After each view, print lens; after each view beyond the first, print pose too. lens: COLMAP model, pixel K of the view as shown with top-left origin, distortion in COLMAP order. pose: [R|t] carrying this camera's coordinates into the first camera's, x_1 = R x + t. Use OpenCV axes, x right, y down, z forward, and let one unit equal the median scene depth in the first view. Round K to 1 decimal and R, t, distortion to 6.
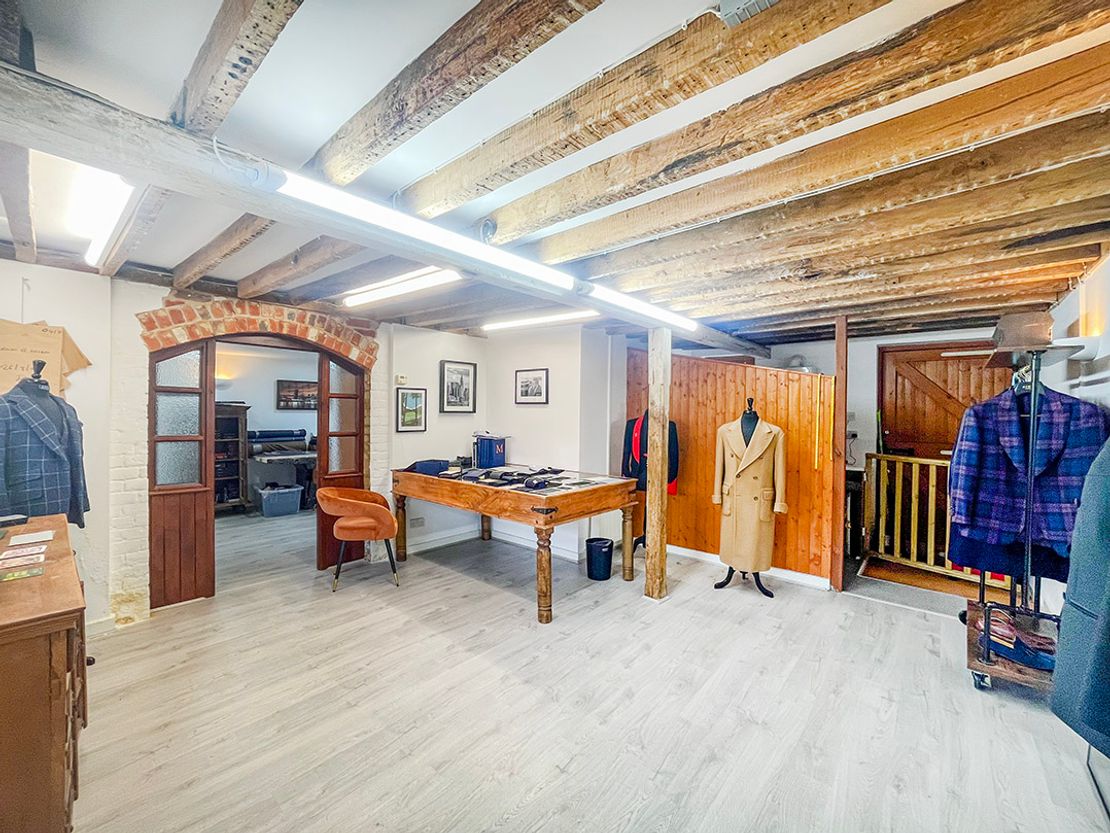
lens RADIAL K [[462.6, 0, 555.0], [0, 462.6, 416.5], [0, 0, 1]] dist [-0.001237, 0.000293]
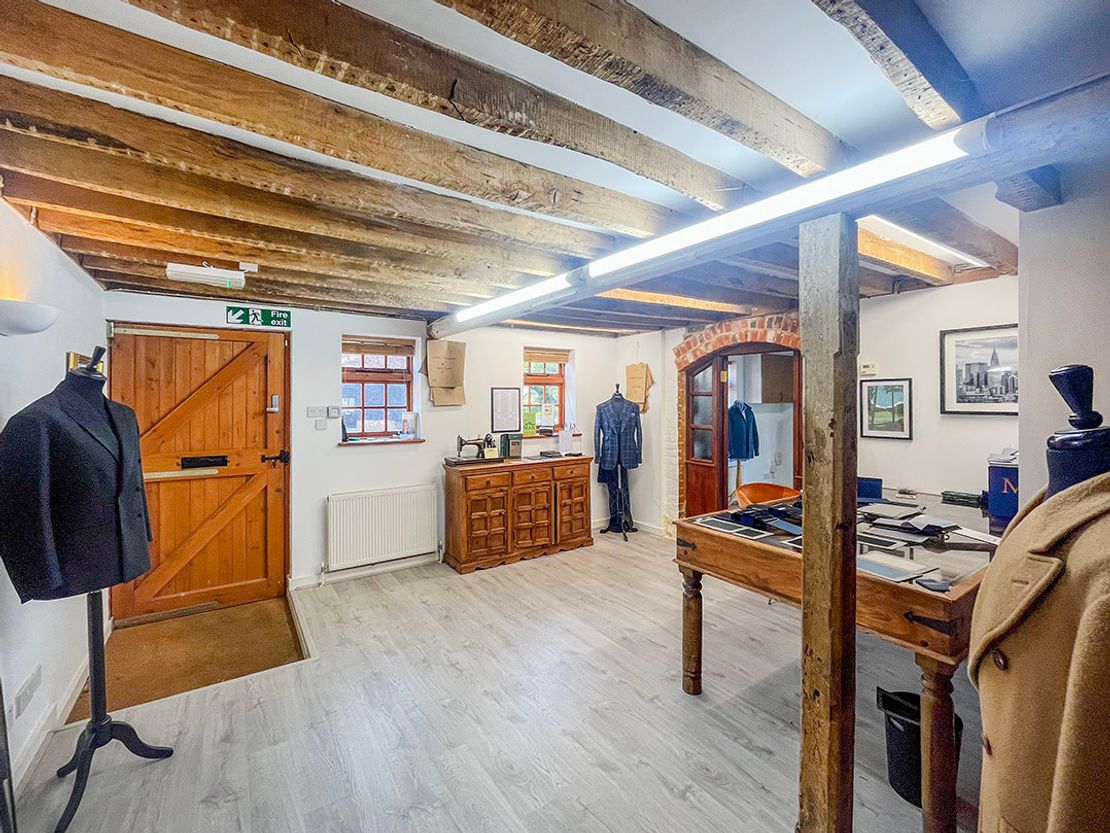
lens RADIAL K [[482.4, 0, 552.1], [0, 482.4, 387.2], [0, 0, 1]] dist [-0.000262, 0.000956]
pose [[-0.264689, -0.031215, -0.963828, 0.696229], [-0.011305, 0.999508, -0.029266, -0.024219], [0.964267, 0.003150, -0.264912, 0.842527]]
